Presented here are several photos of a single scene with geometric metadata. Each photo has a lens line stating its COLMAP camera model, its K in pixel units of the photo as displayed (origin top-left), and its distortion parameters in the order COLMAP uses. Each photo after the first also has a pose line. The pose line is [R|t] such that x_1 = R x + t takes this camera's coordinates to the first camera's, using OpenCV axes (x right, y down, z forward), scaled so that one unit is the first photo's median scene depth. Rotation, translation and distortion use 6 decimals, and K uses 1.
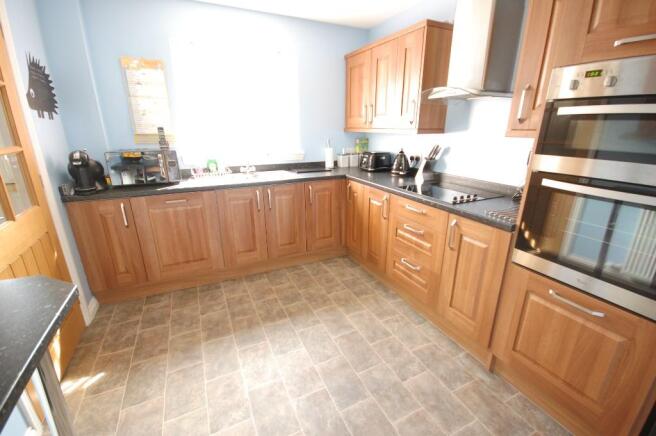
lens RADIAL K [[288.4, 0, 333.6], [0, 288.4, 216.7], [0, 0, 1]] dist [-0.001462, -0.000398]
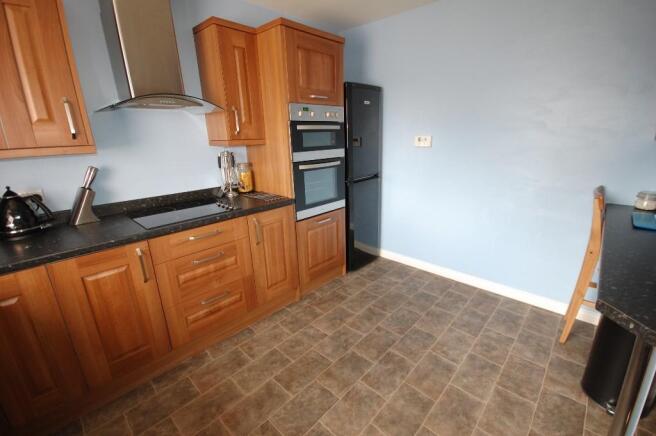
lens RADIAL K [[288.4, 0, 333.6], [0, 288.4, 216.7], [0, 0, 1]] dist [-0.001462, -0.000398]
pose [[-0.360054, -0.258841, 0.896305, -0.681054], [0.295333, 0.879706, 0.372686, -0.312269], [-0.884952, 0.398896, -0.240297, 0.948422]]
